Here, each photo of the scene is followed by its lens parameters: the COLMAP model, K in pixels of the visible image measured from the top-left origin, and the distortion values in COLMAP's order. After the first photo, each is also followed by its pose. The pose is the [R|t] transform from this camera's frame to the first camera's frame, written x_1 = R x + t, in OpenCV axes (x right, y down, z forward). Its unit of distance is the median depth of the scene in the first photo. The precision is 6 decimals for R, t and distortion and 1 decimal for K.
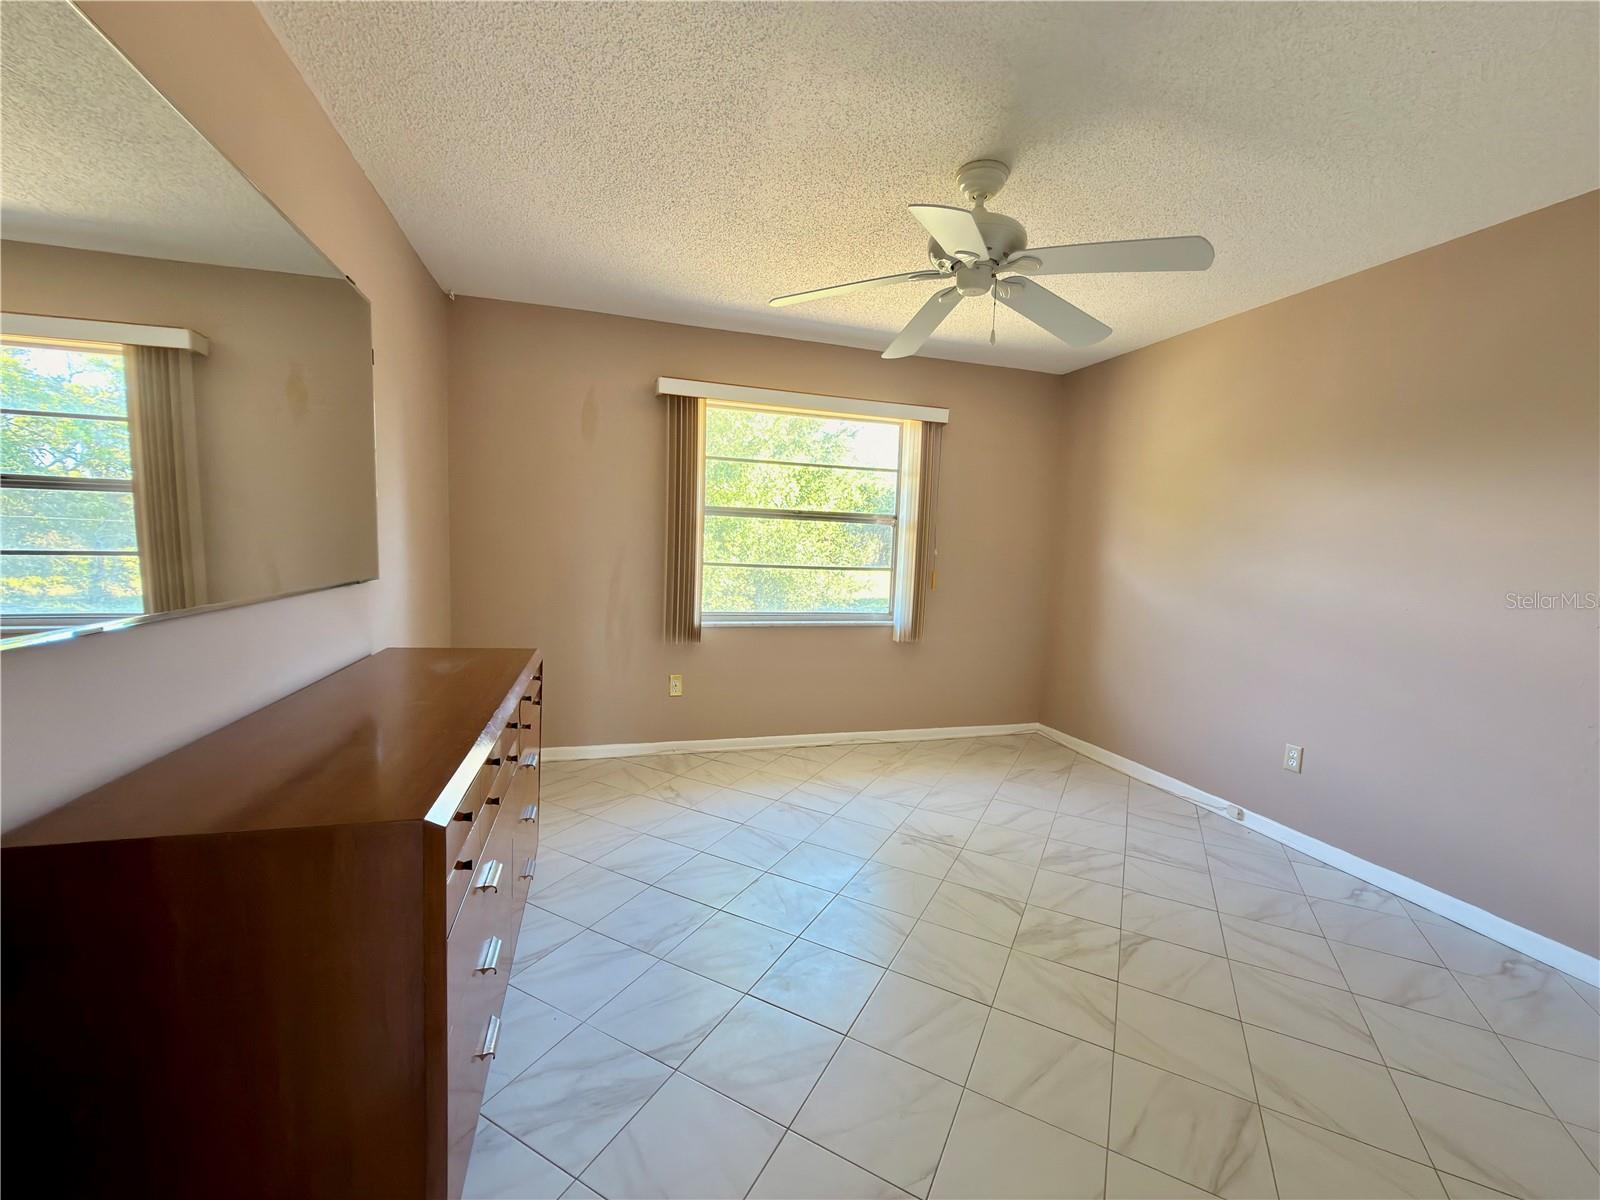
lens RADIAL K [[643.2, 0, 800.0], [0, 643.2, 600.0], [0, 0, 1]] dist [0.000944, -0.000038]
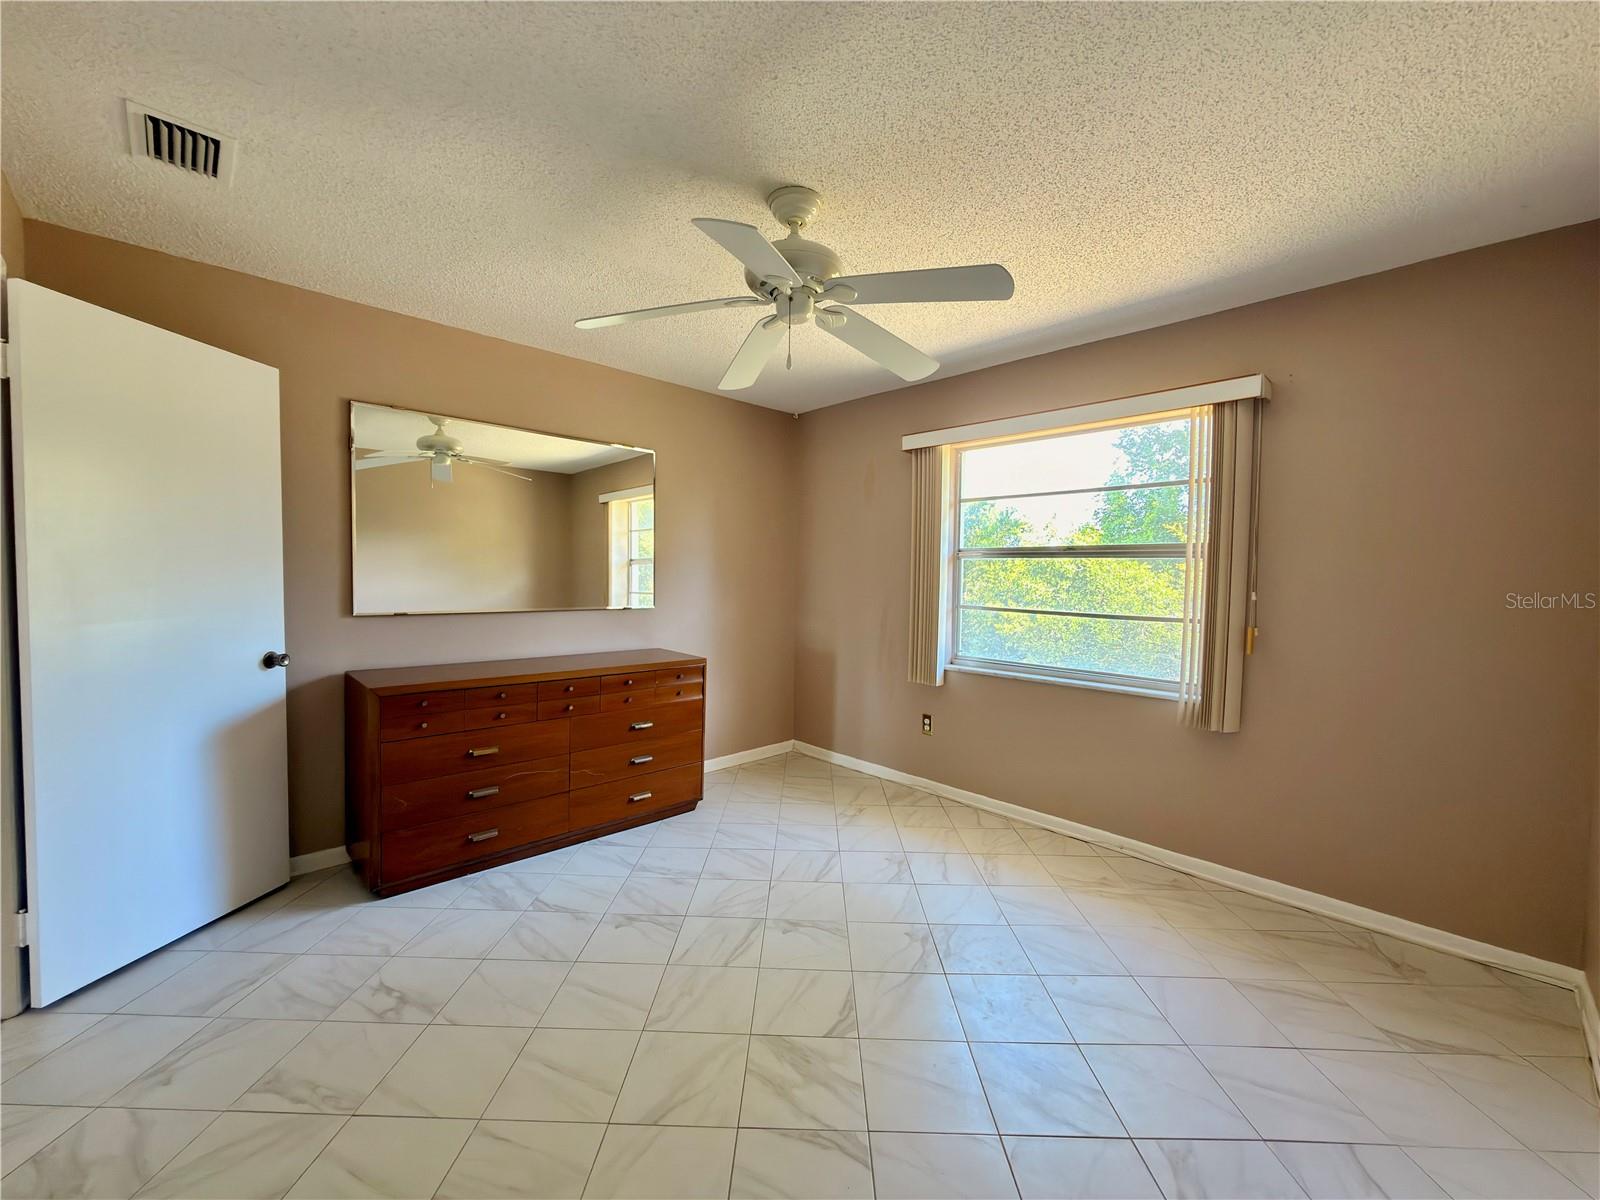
lens RADIAL K [[643.2, 0, 800.0], [0, 643.2, 600.0], [0, 0, 1]] dist [0.000944, -0.000038]
pose [[0.452147, 0.006717, -0.891918, 0.636948], [-0.077140, 0.996519, -0.031601, -0.016953], [0.888601, 0.083090, 0.451092, 0.340856]]
